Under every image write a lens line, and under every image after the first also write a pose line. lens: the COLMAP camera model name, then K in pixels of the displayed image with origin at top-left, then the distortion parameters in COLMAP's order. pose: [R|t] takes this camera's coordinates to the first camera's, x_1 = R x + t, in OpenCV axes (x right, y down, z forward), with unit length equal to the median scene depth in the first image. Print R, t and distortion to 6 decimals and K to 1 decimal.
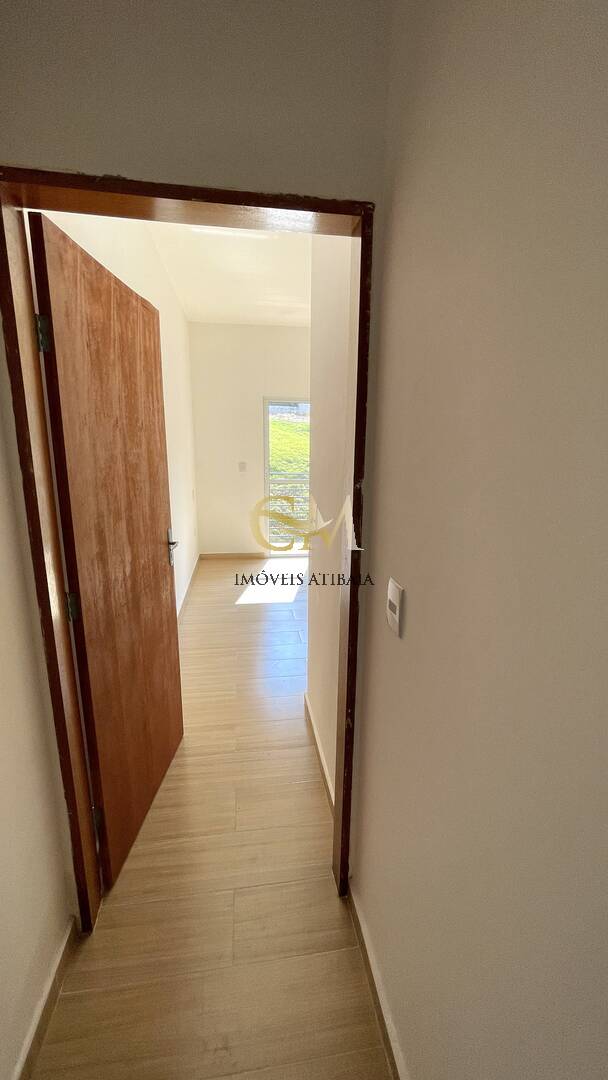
lens RADIAL K [[434.0, 0, 304.0], [0, 434.0, 540.0], [0, 0, 1]] dist [0.004536, -0.004228]
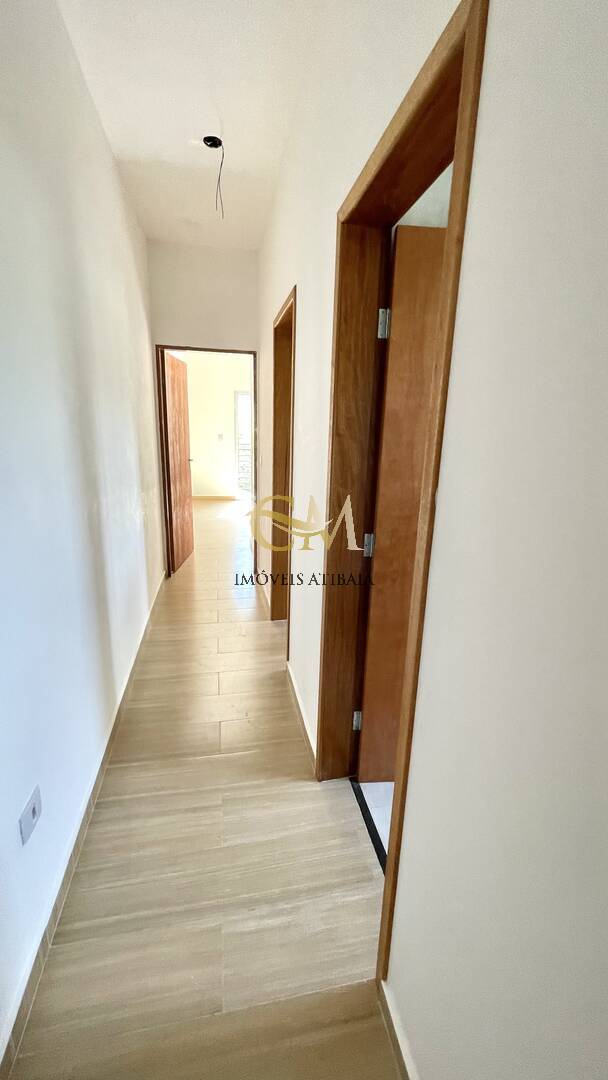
lens RADIAL K [[434.0, 0, 304.0], [0, 434.0, 540.0], [0, 0, 1]] dist [0.004536, -0.004228]
pose [[0.998769, 0.004530, 0.049388, 0.271277], [-0.006198, 0.999414, 0.033674, 0.489603], [-0.049207, -0.033939, 0.998212, -1.922023]]
